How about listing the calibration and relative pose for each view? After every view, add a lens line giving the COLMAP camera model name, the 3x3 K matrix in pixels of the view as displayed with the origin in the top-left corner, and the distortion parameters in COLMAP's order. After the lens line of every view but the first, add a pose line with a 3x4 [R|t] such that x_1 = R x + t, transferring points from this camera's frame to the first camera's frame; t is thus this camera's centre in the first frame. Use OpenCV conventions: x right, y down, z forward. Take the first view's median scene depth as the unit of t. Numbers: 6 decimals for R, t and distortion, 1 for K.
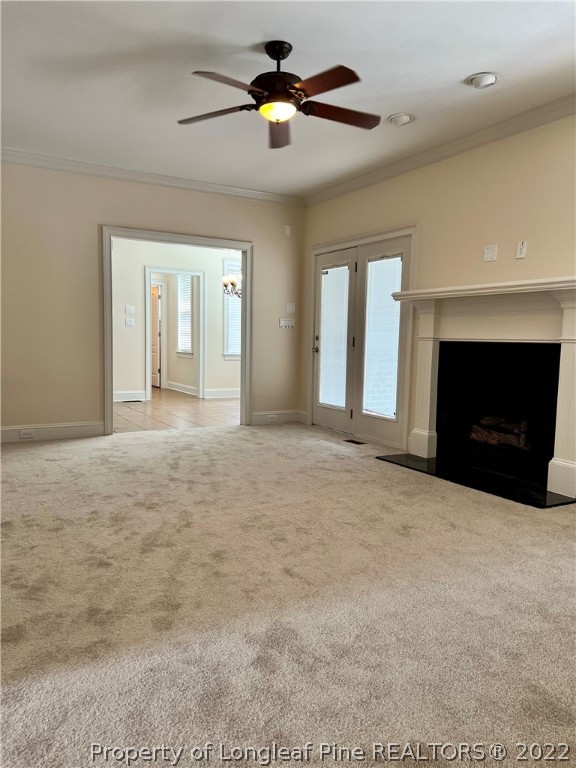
lens RADIAL K [[578.0, 0, 288.5], [0, 578.0, 383.5], [0, 0, 1]] dist [0.070850, -0.084863]
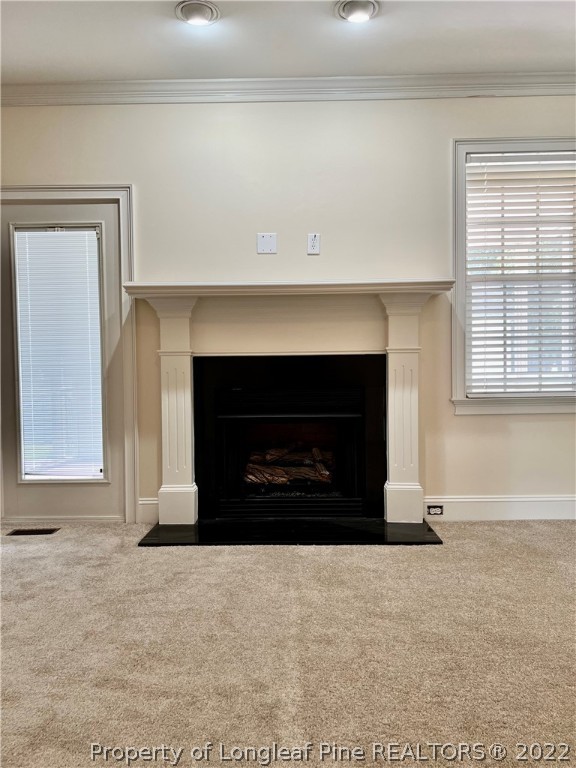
lens RADIAL K [[578.0, 0, 288.5], [0, 578.0, 383.5], [0, 0, 1]] dist [0.070850, -0.084863]
pose [[0.510769, -0.057388, 0.857800, -0.326779], [0.090938, 0.995778, 0.012470, -0.042057], [-0.854895, 0.071638, 0.513832, 0.589526]]
